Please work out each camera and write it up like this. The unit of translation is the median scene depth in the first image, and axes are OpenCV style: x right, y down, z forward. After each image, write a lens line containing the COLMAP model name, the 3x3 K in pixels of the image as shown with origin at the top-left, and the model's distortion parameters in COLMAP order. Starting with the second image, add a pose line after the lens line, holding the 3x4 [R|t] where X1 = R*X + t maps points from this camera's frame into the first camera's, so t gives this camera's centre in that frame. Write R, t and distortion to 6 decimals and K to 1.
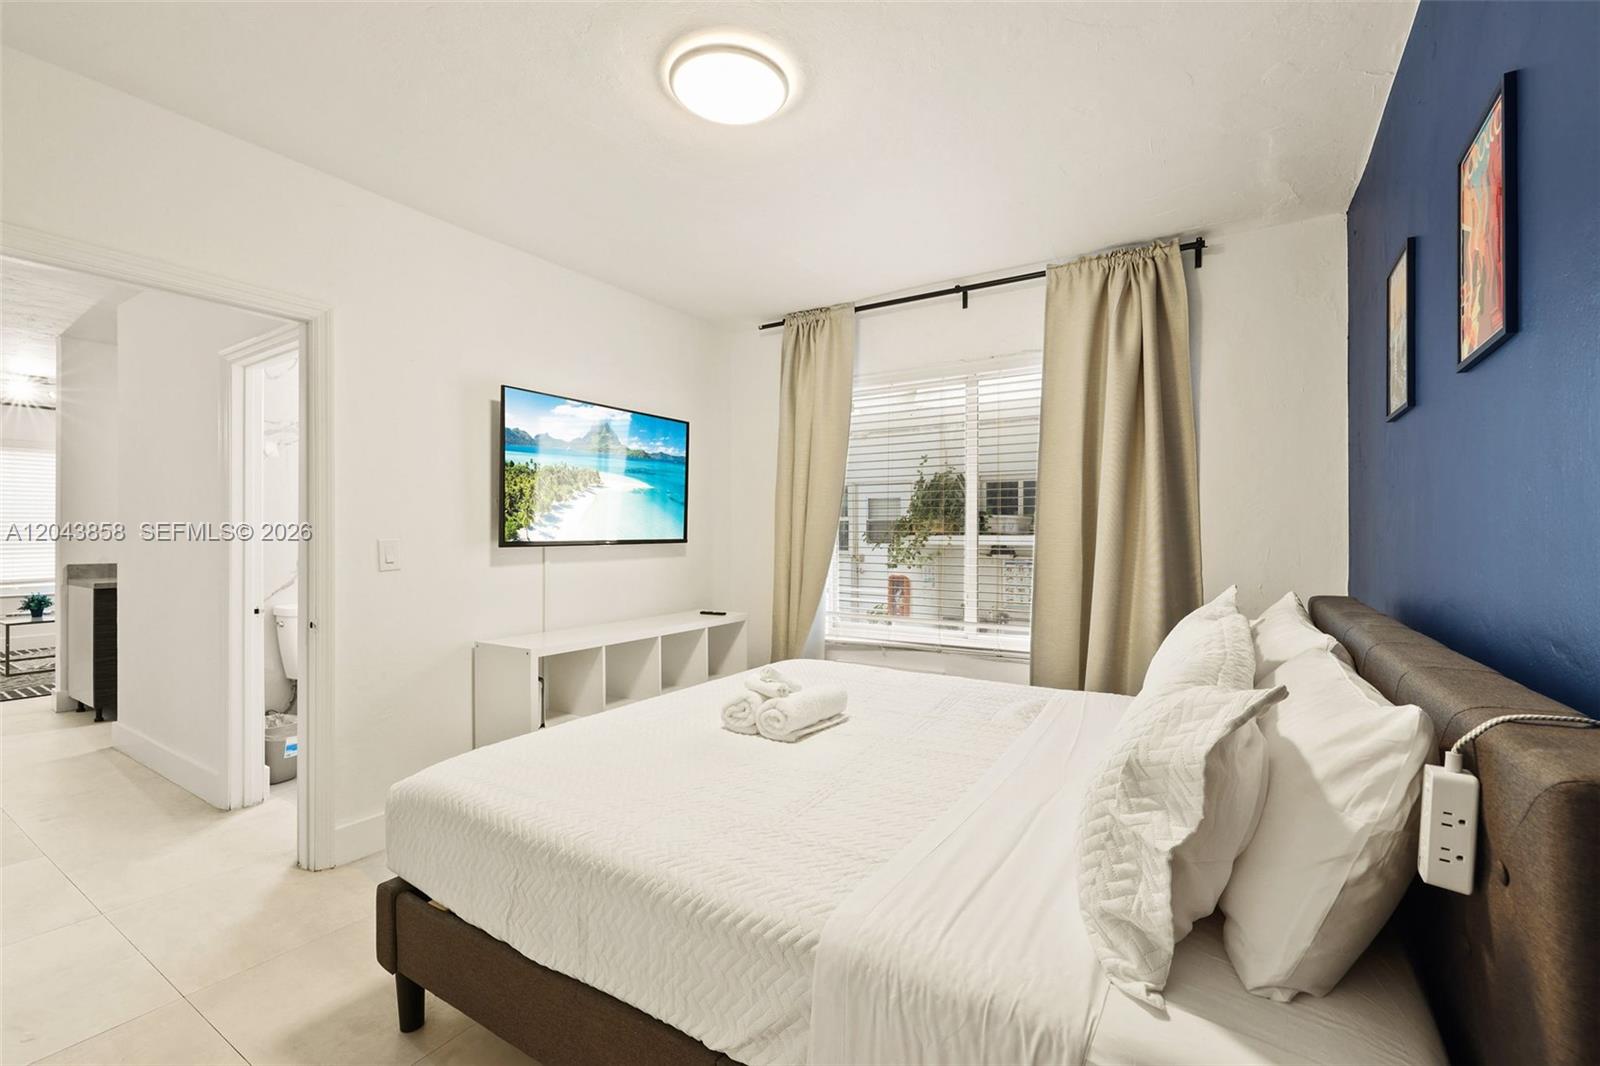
lens RADIAL K [[664.8, 0, 794.7], [0, 664.8, 530.4], [0, 0, 1]] dist [0.000571, 0.000064]
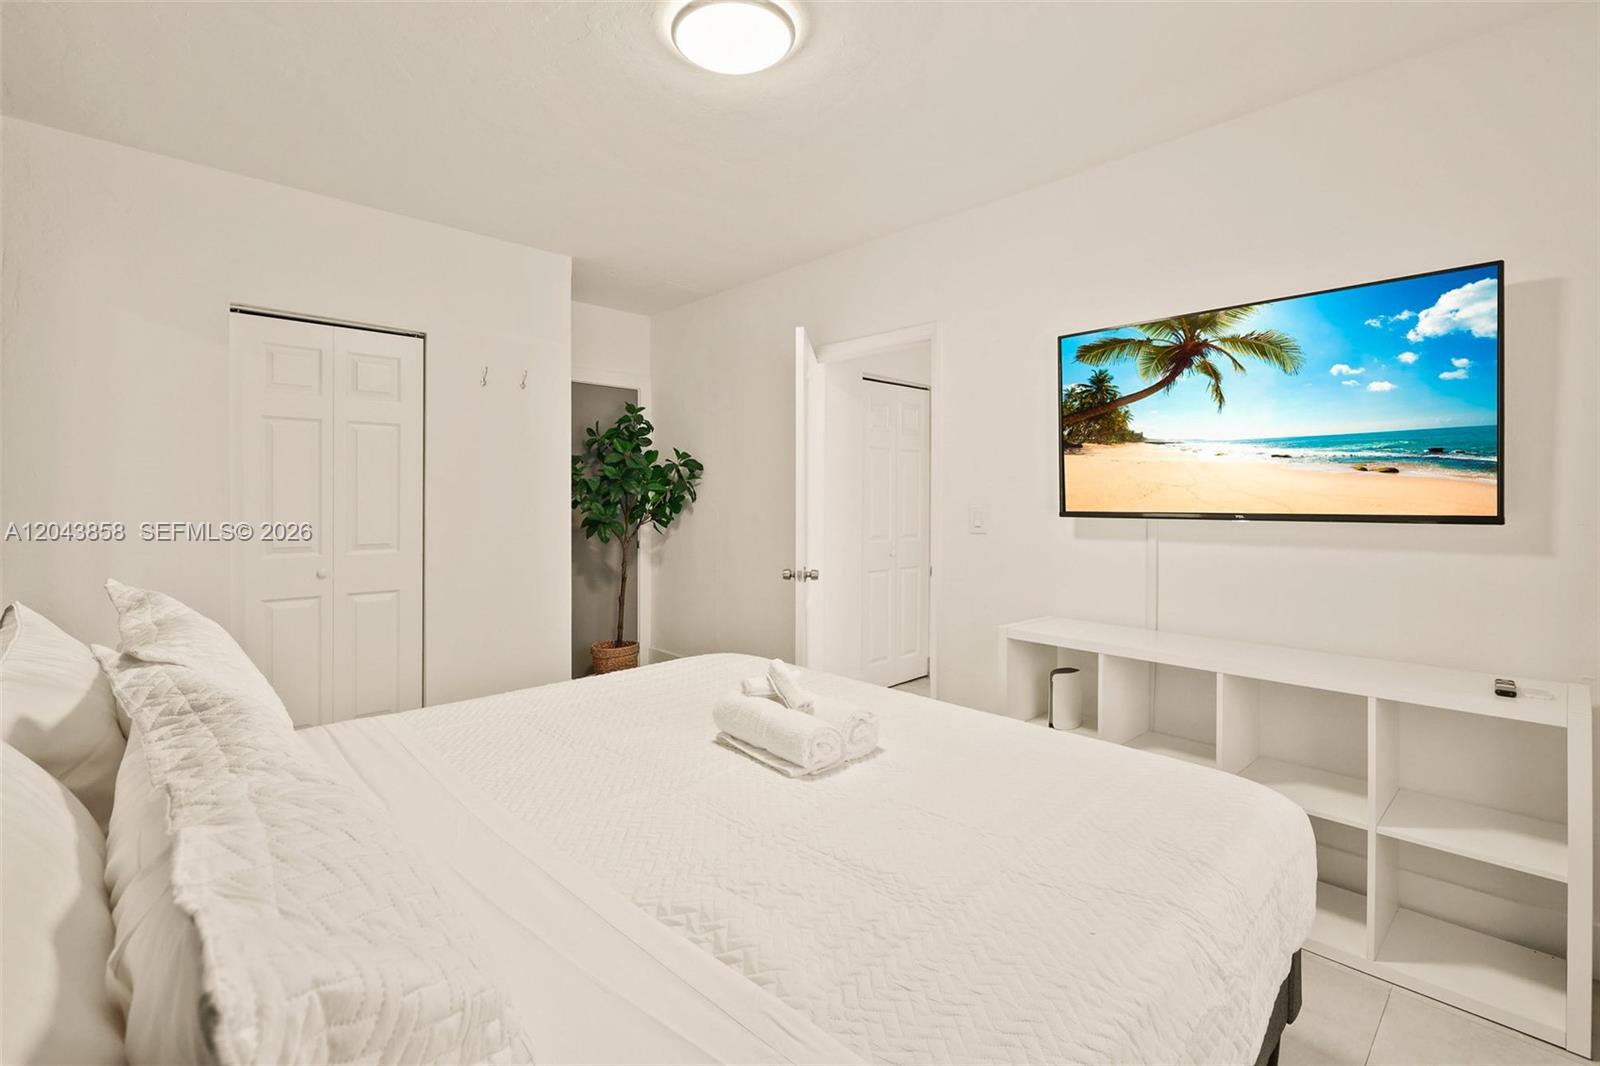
lens RADIAL K [[693.8, 0, 790.2], [0, 693.8, 526.4], [0, 0, 1]] dist [-0.032770, 0.014010]
pose [[-0.268124, 0.036692, -0.962685, 0.508958], [-0.000747, 0.999266, 0.038294, 0.002848], [0.963384, 0.010987, -0.267900, 0.812417]]
